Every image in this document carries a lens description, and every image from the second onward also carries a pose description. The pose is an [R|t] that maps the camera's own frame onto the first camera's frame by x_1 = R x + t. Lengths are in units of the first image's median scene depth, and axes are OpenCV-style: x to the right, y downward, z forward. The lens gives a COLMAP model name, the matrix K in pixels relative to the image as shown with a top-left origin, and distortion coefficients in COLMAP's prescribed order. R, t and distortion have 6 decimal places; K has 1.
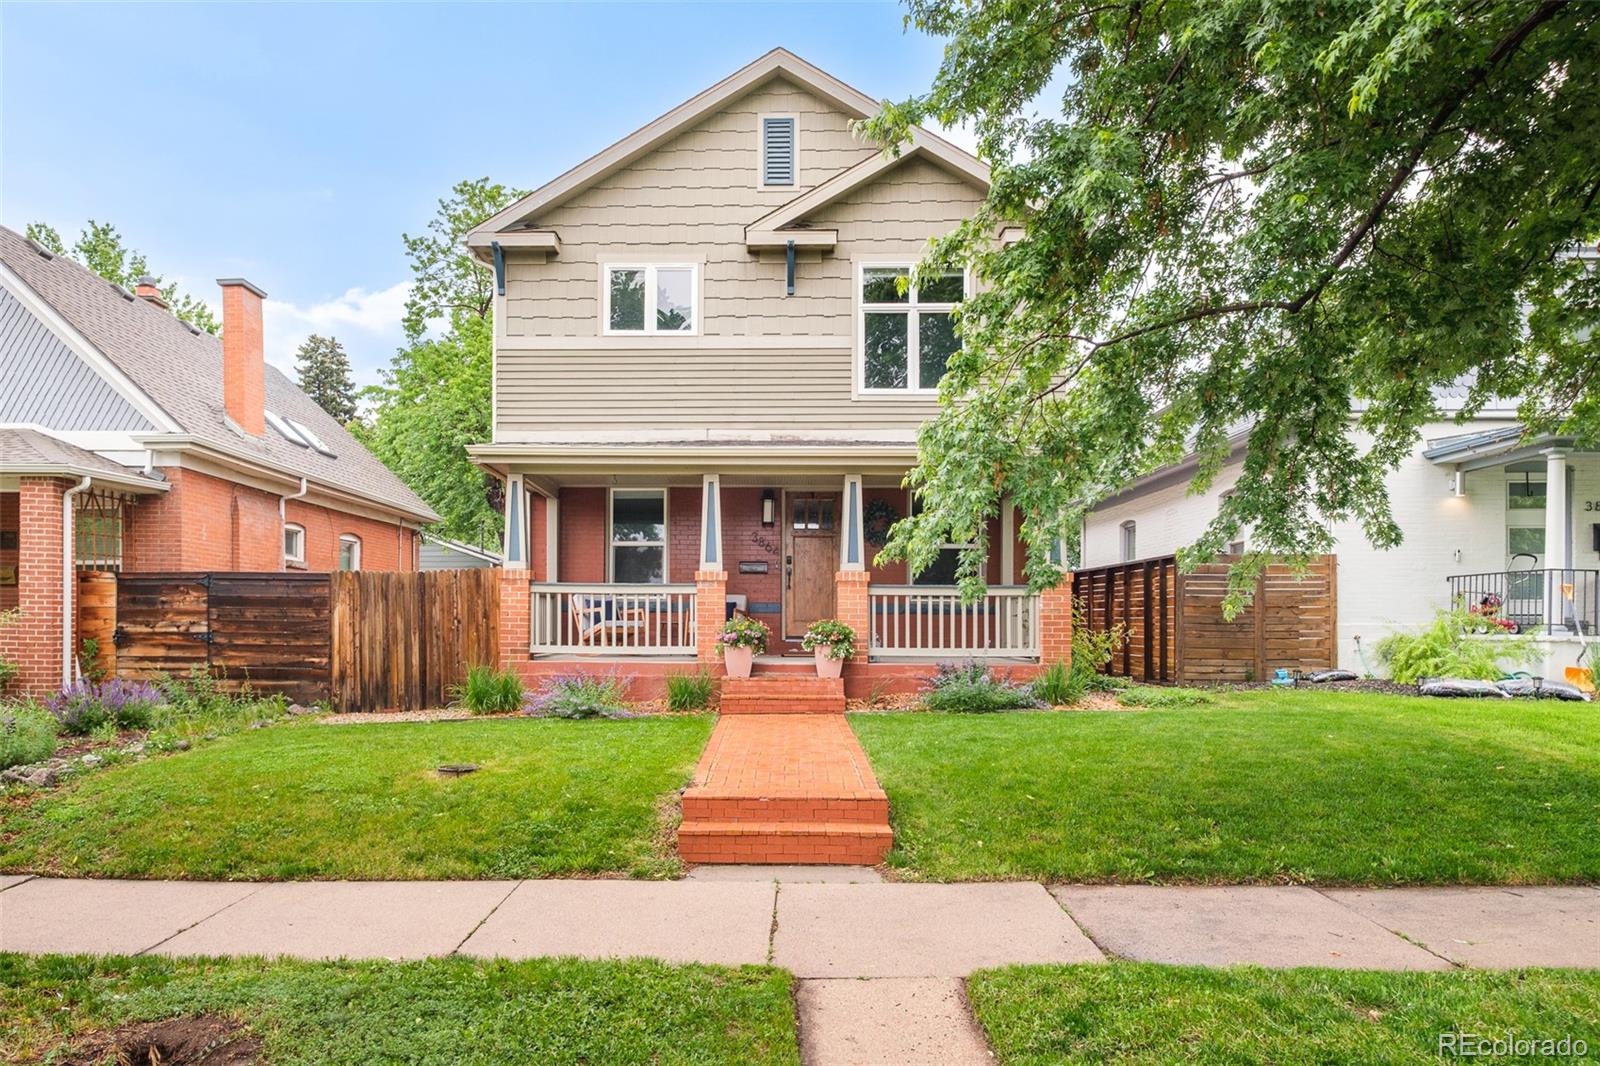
lens RADIAL K [[1058.1, 0, 800.0], [0, 1058.1, 533.0], [0, 0, 1]] dist [0.001961, -0.000897]
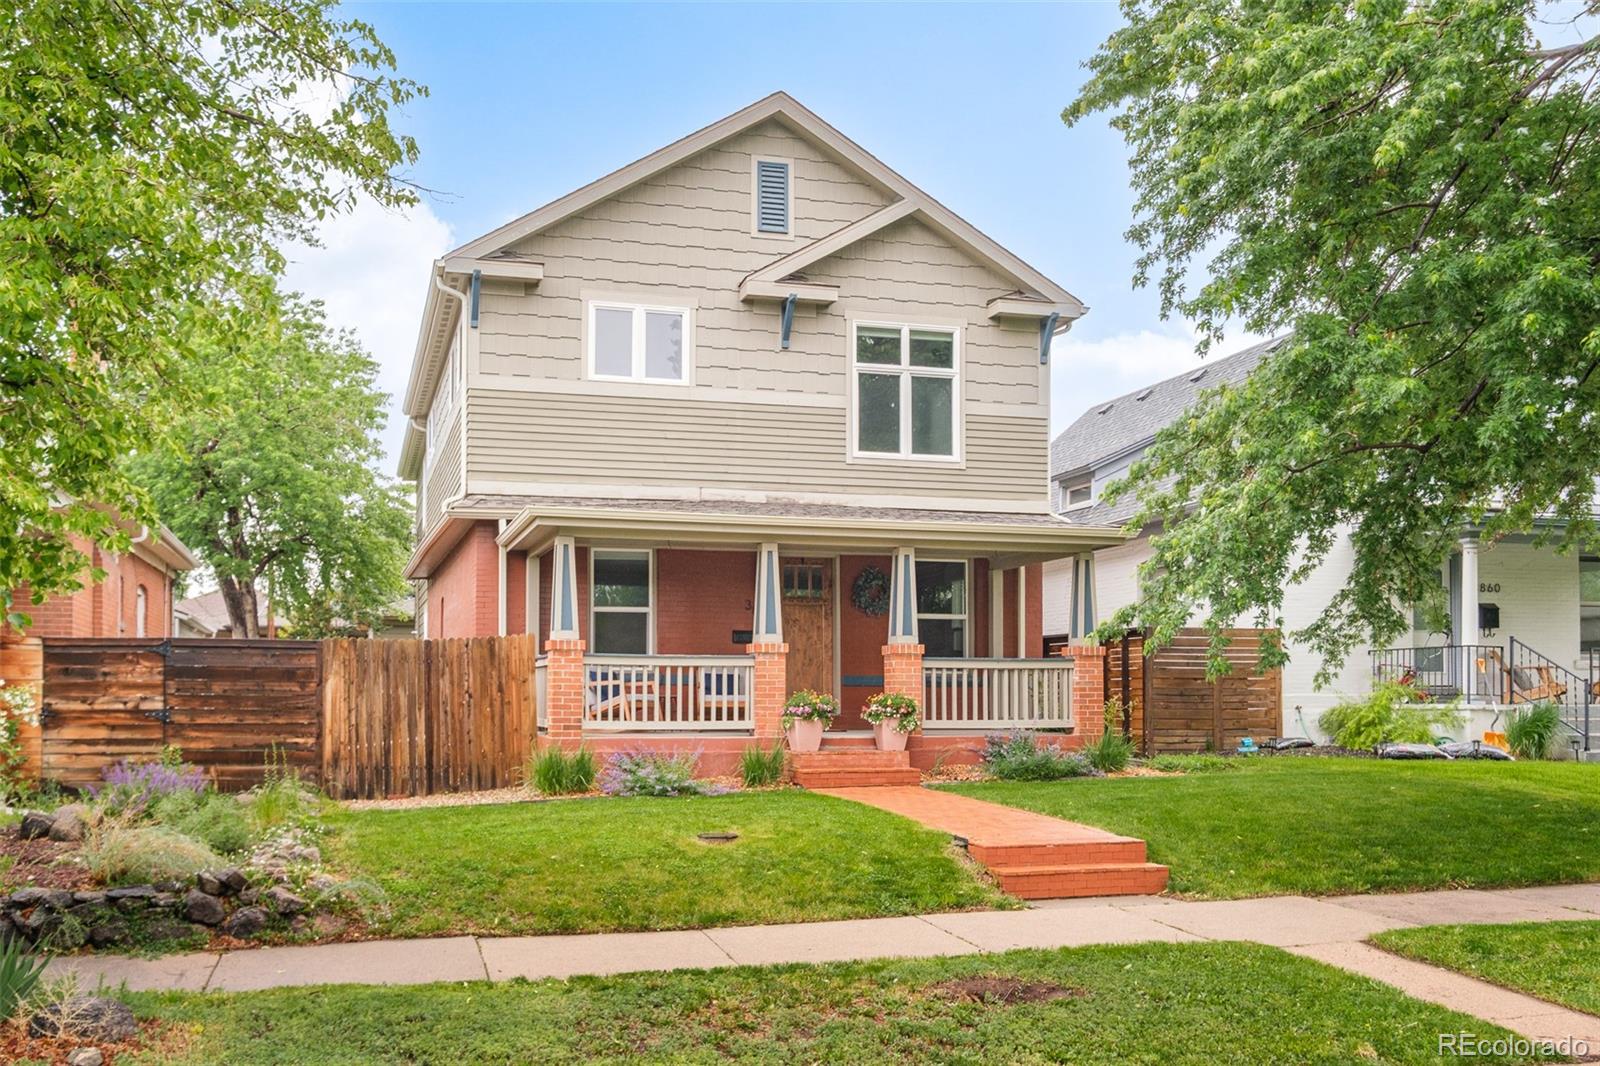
lens RADIAL K [[1377.2, 0, 800.0], [0, 1377.2, 533.0], [0, 0, 1]] dist [-0.006926, 0.015048]
pose [[0.958323, 0.029887, 0.284119, -0.387544], [-0.020568, 0.999150, -0.035727, -0.018552], [-0.284945, 0.028395, 0.958123, -0.206079]]
